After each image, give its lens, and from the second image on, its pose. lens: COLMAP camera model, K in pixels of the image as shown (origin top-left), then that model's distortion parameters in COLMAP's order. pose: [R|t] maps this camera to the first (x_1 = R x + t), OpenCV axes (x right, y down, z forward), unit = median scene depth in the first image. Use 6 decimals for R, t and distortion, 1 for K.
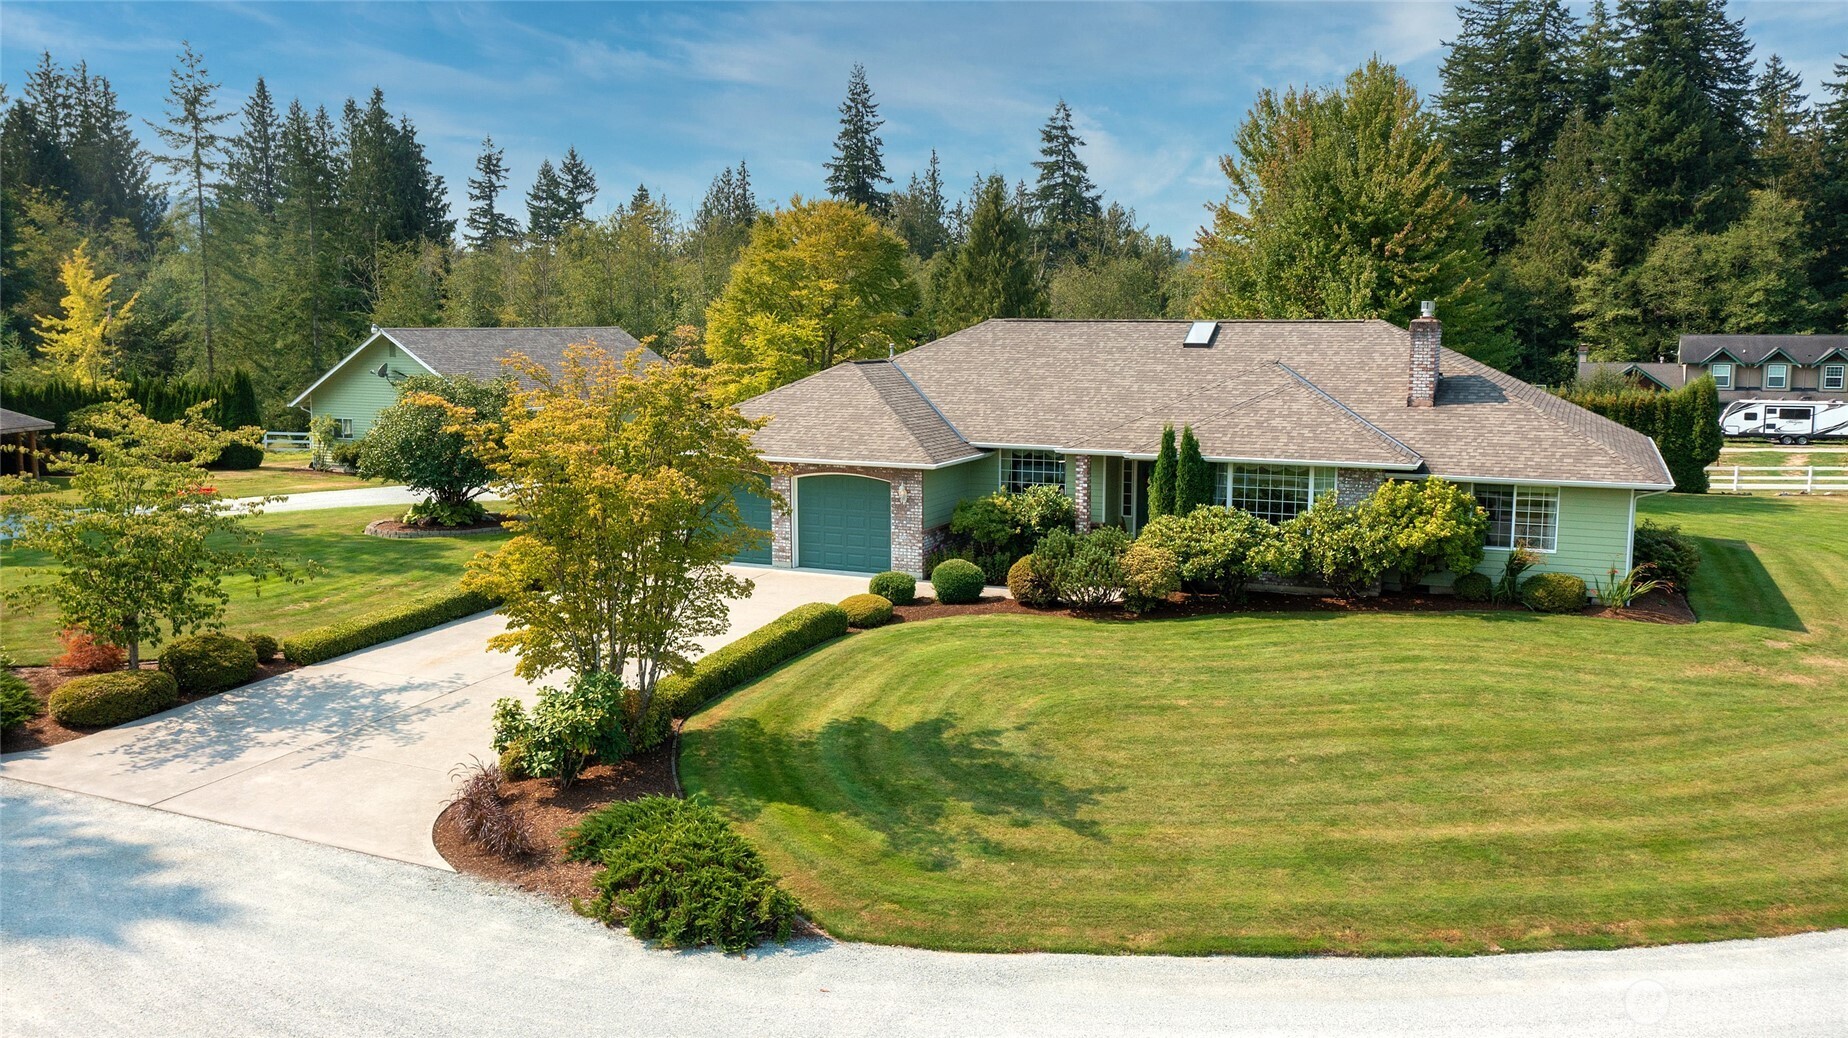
lens RADIAL K [[1466.9, 0, 934.0], [0, 1466.9, 515.5], [0, 0, 1]] dist [-0.008907, 0.007558]
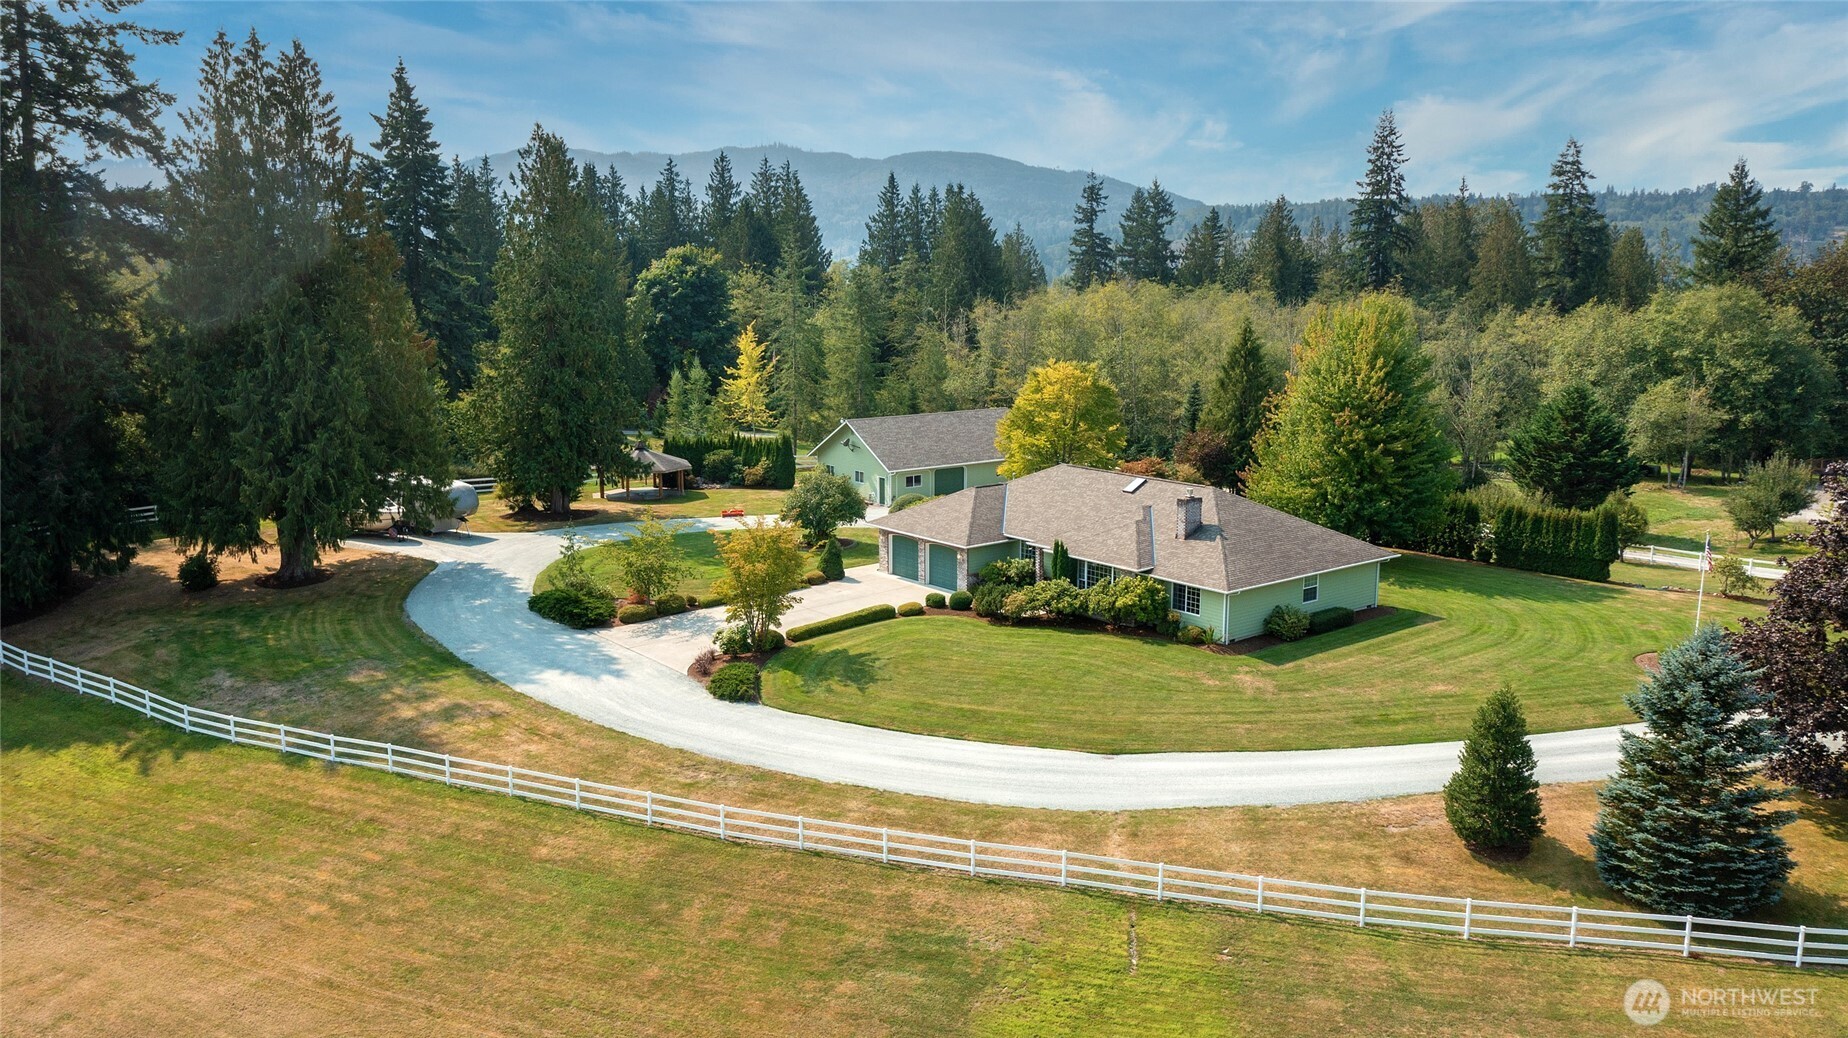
lens RADIAL K [[1451.8, 0, 924.0], [0, 1451.8, 519.0], [0, 0, 1]] dist [0.011149, 0.008017]
pose [[0.888908, 0.080117, -0.451024, 0.258505], [-0.060694, 0.996505, 0.057394, -0.055171], [0.454046, -0.023644, 0.890664, -0.276345]]
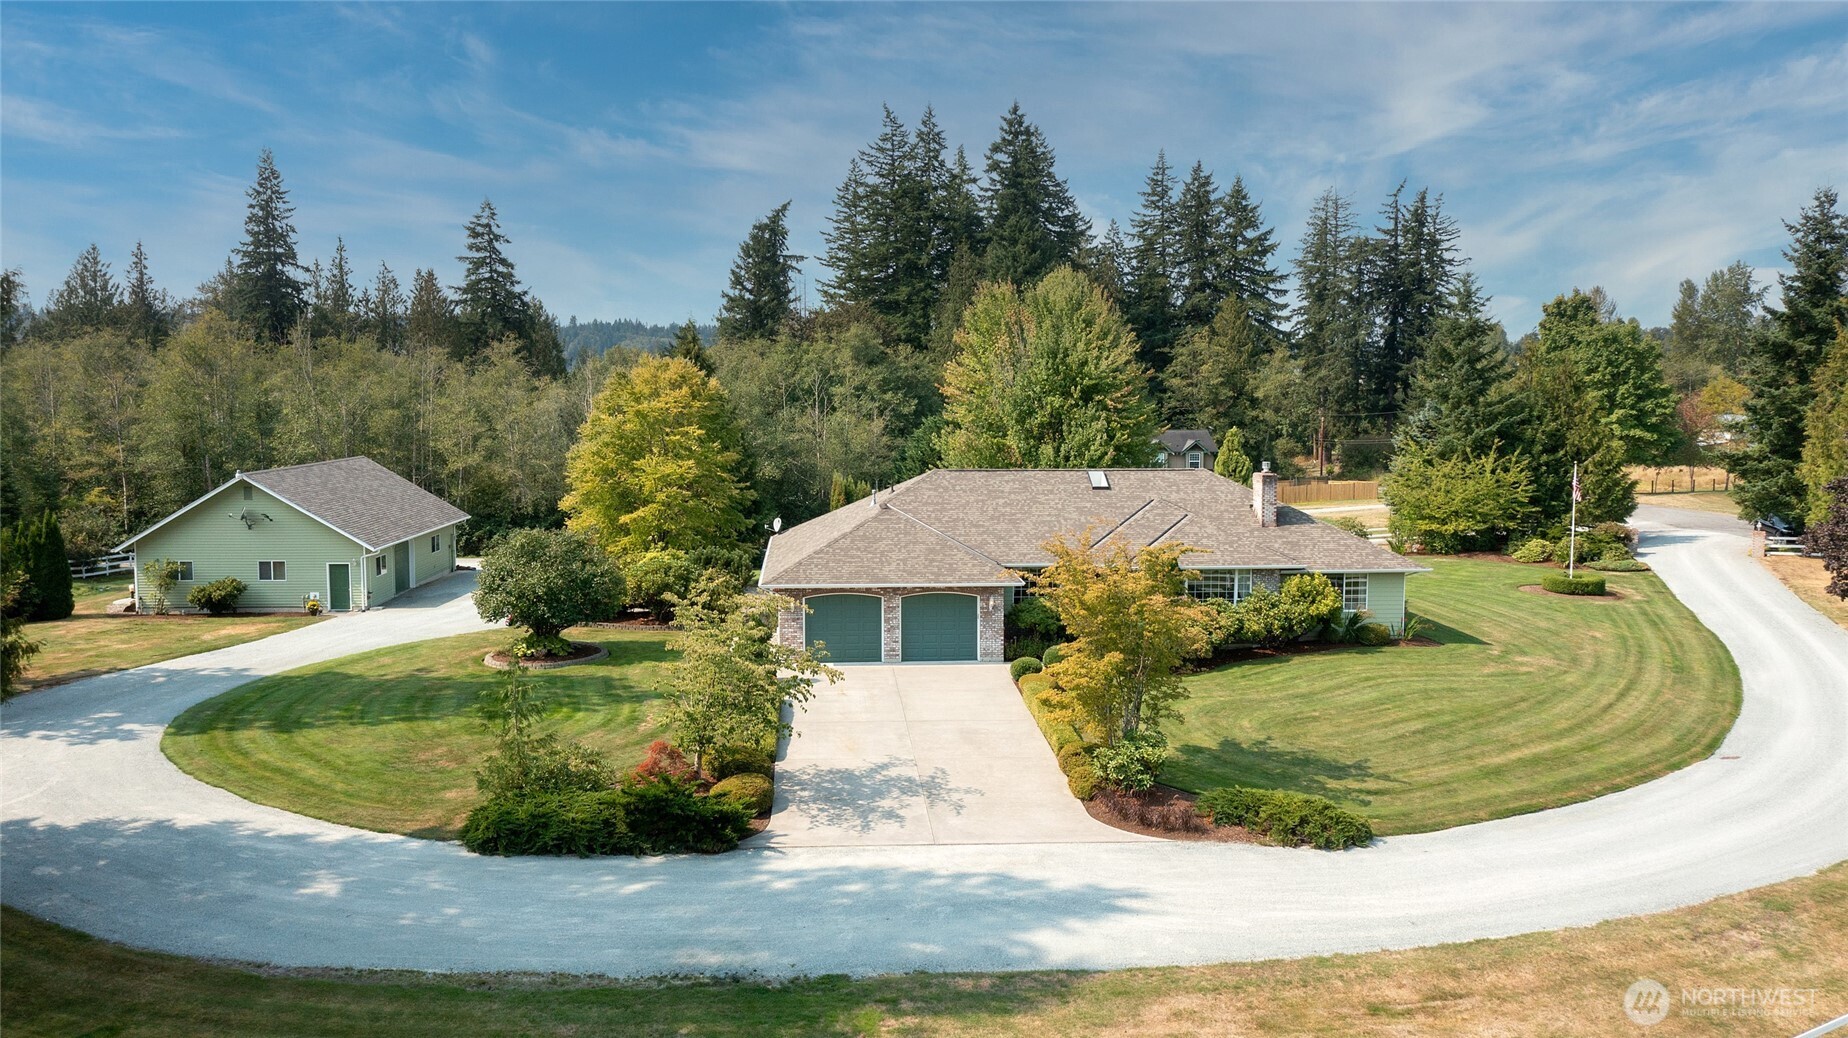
lens RADIAL K [[1455.1, 0, 937.6], [0, 1455.1, 524.1], [0, 0, 1]] dist [-0.003917, 0.003878]
pose [[0.874773, -0.046304, 0.482315, -0.215685], [0.064024, 0.997741, -0.020333, -0.019123], [-0.480284, 0.048666, 0.875762, -0.067254]]
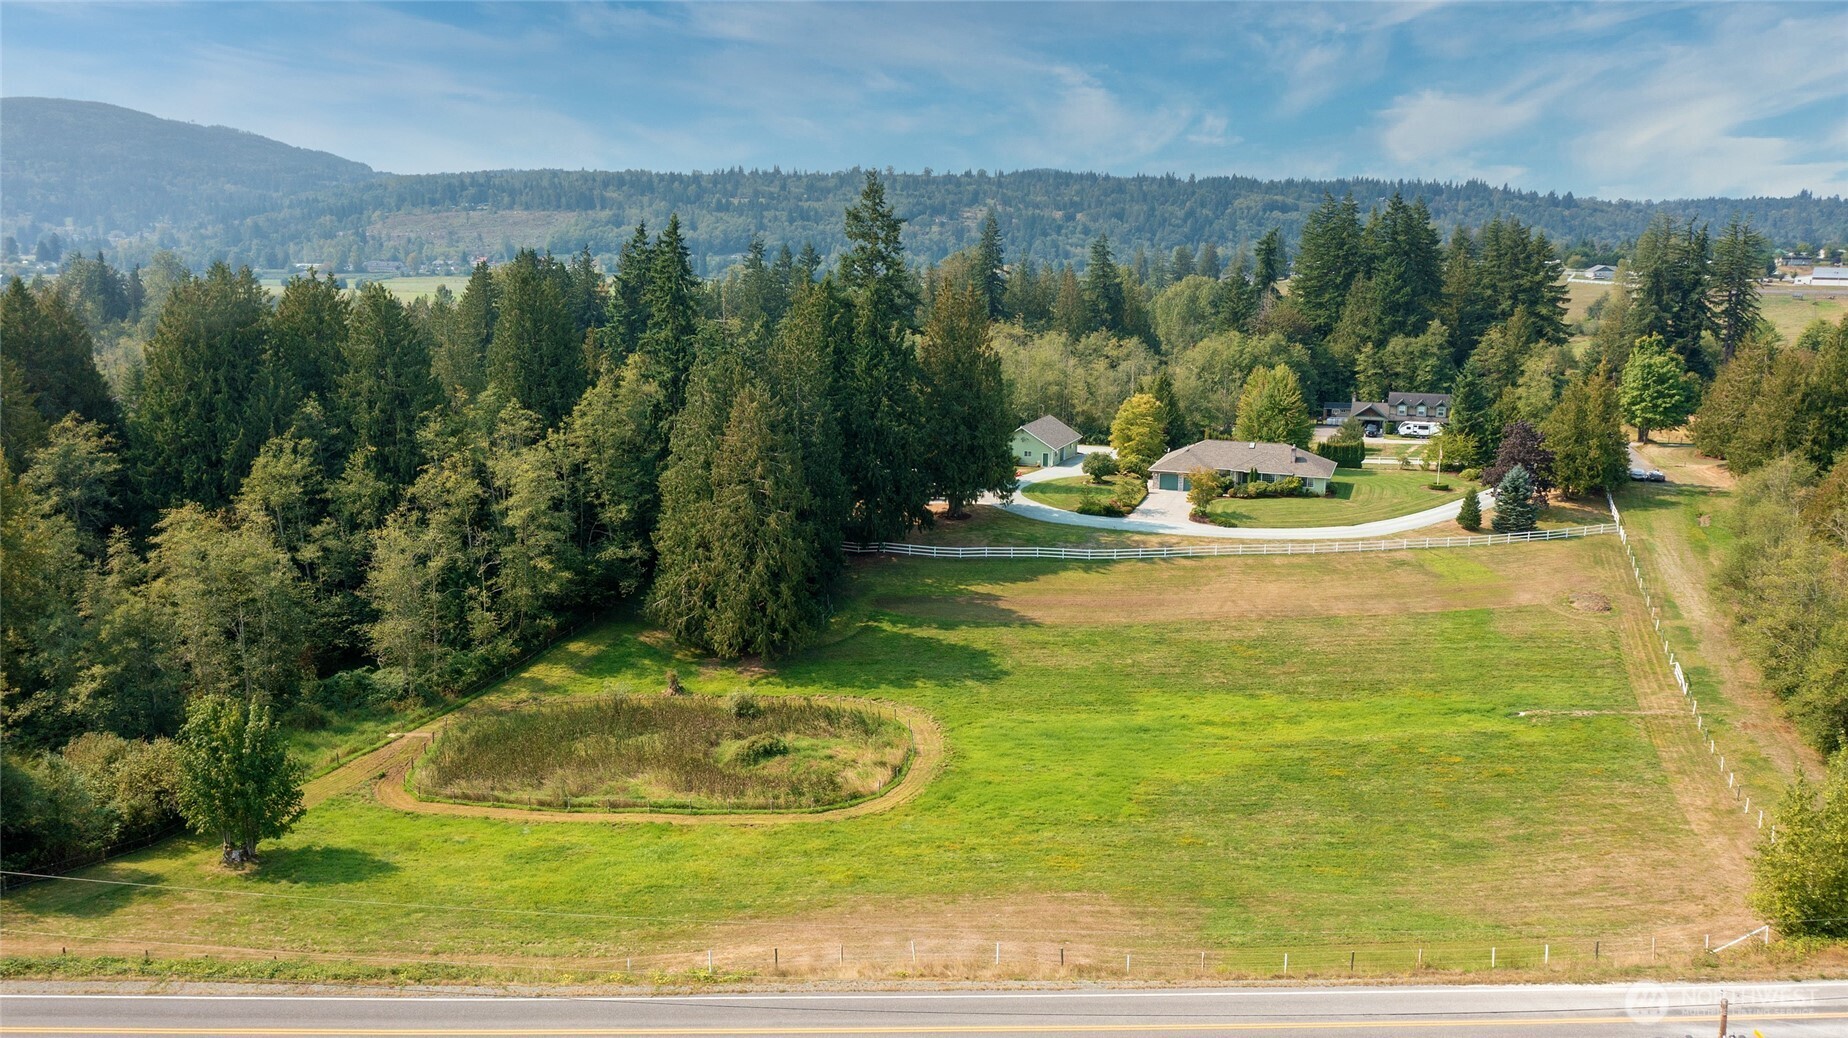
lens RADIAL K [[1466.9, 0, 934.0], [0, 1466.9, 515.5], [0, 0, 1]] dist [-0.008907, 0.007558]
pose [[0.996088, -0.012194, 0.087520, -0.452653], [0.006504, 0.997863, 0.065011, -0.071349], [-0.088126, -0.064187, 0.994039, -1.322797]]
